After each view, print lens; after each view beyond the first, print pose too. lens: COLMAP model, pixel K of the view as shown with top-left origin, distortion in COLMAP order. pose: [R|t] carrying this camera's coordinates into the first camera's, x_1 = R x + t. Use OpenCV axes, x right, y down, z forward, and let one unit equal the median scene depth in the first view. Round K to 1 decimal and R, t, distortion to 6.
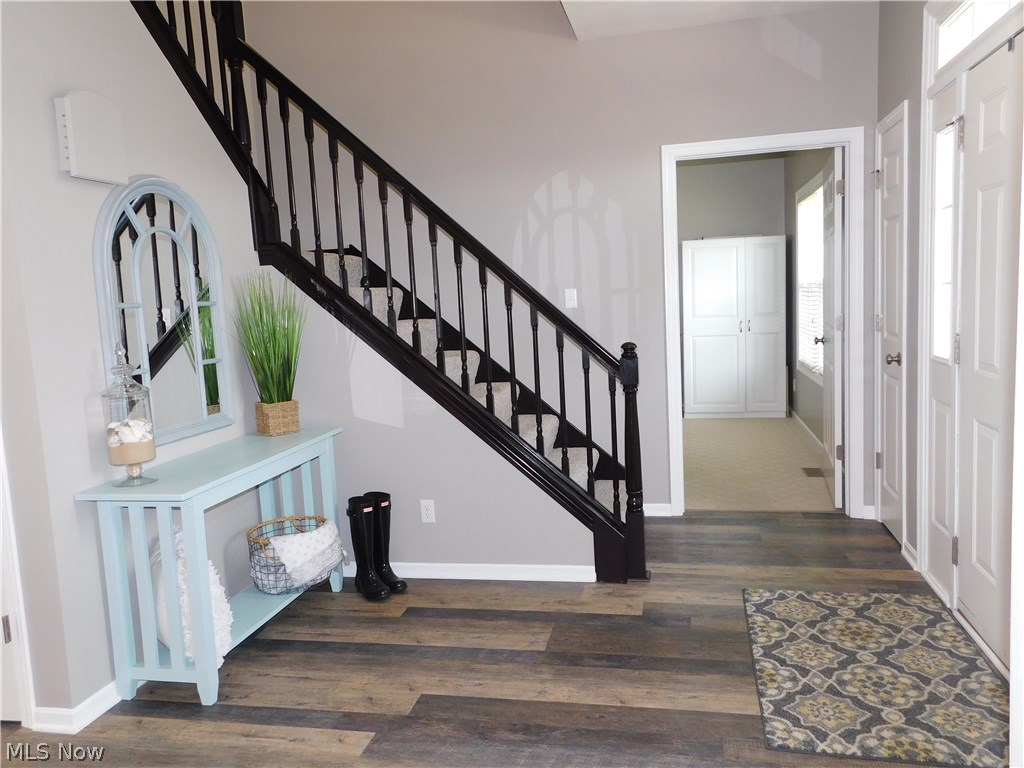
lens RADIAL K [[793.6, 0, 509.7], [0, 793.6, 385.7], [0, 0, 1]] dist [0.033602, -0.002827]
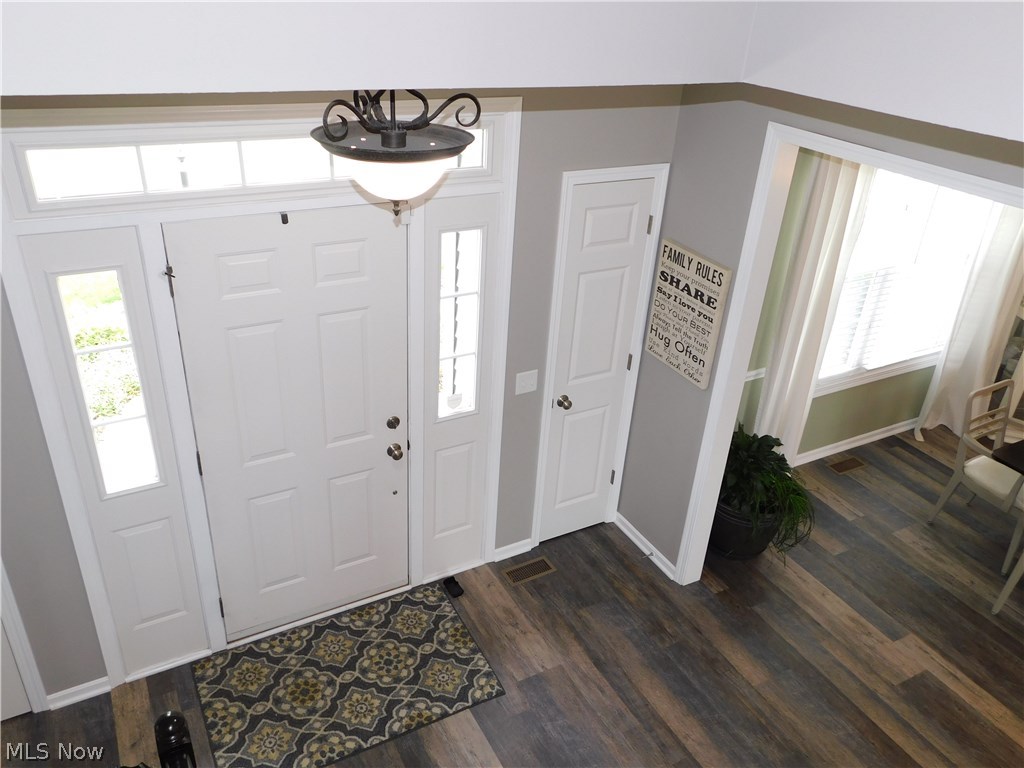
lens RADIAL K [[793.6, 0, 511.3], [0, 793.6, 383.5], [0, 0, 1]] dist [0.033602, -0.002827]
pose [[-0.663541, -0.353197, 0.659519, -0.417962], [0.057790, 0.854713, 0.515874, -0.722597], [-0.745905, 0.380417, -0.546726, 1.335311]]
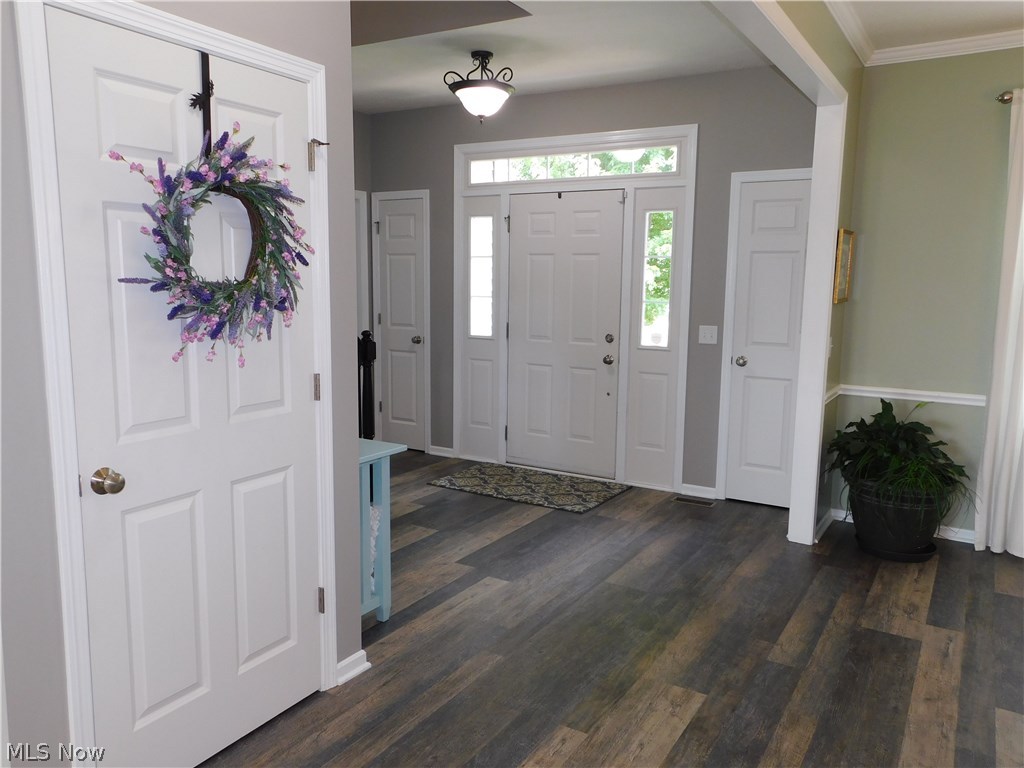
lens RADIAL K [[793.6, 0, 519.6], [0, 793.6, 381.4], [0, 0, 1]] dist [0.033602, -0.002827]
pose [[0.310710, -0.070639, 0.947876, -1.429689], [0.077926, 0.995771, 0.048664, -0.015113], [-0.947305, 0.058744, 0.314901, 0.384064]]
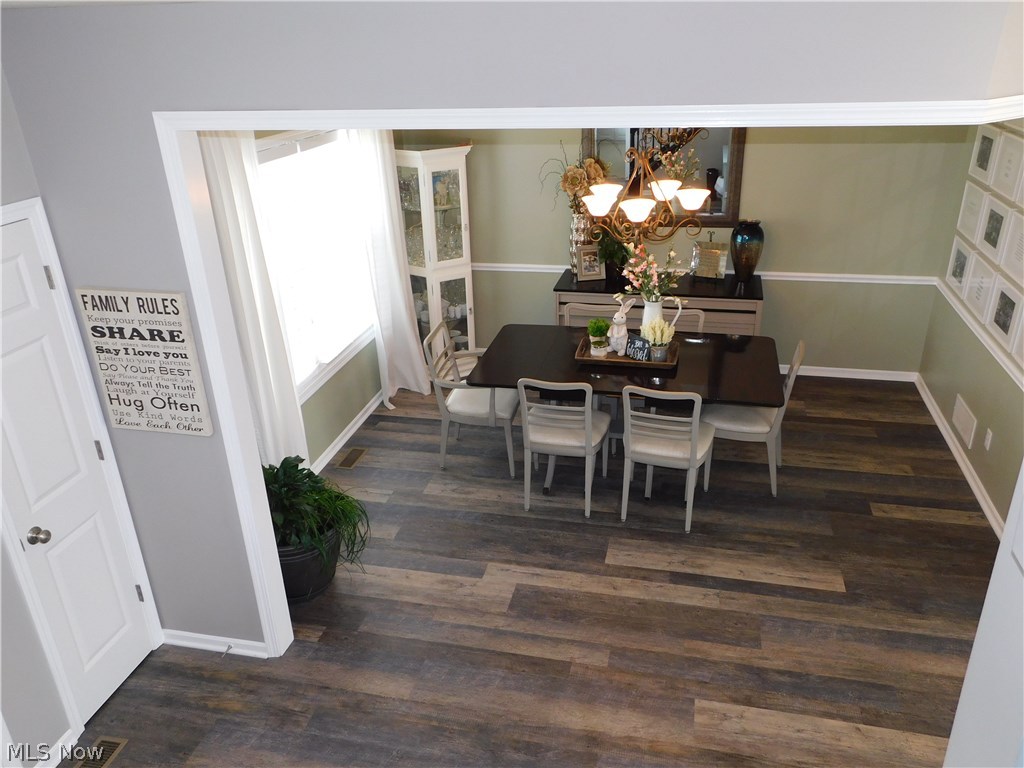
lens RADIAL K [[793.6, 0, 507.2], [0, 793.6, 384.8], [0, 0, 1]] dist [0.033602, -0.002827]
pose [[-0.995927, 0.072297, 0.053867, -0.239678], [0.089714, 0.853887, 0.512667, -0.611646], [-0.008932, 0.515412, -0.856896, 1.301136]]
